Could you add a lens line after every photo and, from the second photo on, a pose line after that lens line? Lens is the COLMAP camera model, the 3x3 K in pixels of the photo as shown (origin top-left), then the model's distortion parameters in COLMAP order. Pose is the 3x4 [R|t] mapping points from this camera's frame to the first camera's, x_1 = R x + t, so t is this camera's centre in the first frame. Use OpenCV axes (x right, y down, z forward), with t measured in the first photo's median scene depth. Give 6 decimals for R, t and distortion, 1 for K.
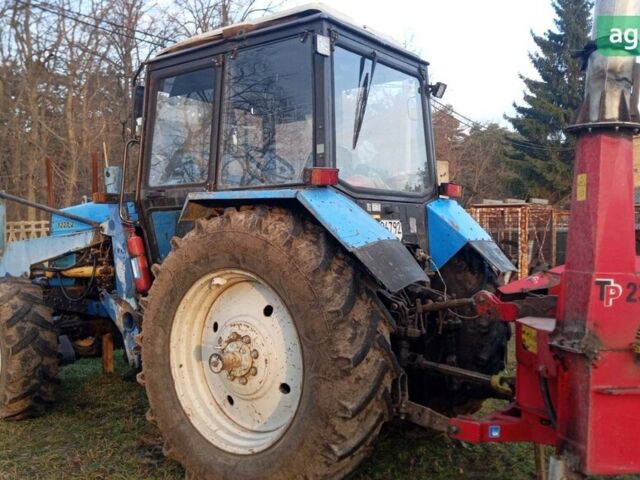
lens RADIAL K [[655.1, 0, 325.2], [0, 655.1, 236.1], [0, 0, 1]] dist [0.147394, -0.321635]
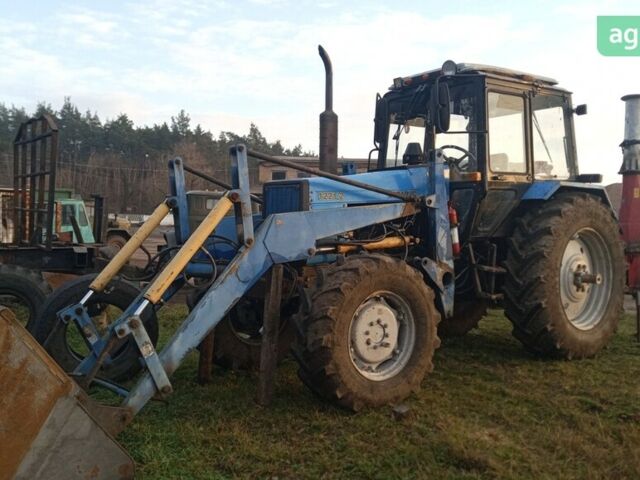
lens RADIAL K [[655.1, 0, 325.2], [0, 655.1, 236.1], [0, 0, 1]] dist [0.147394, -0.321635]
pose [[0.234431, -0.015376, 0.972011, -1.873569], [0.010861, 0.999854, 0.013198, 0.039284], [-0.972072, 0.007463, 0.234564, 1.160352]]
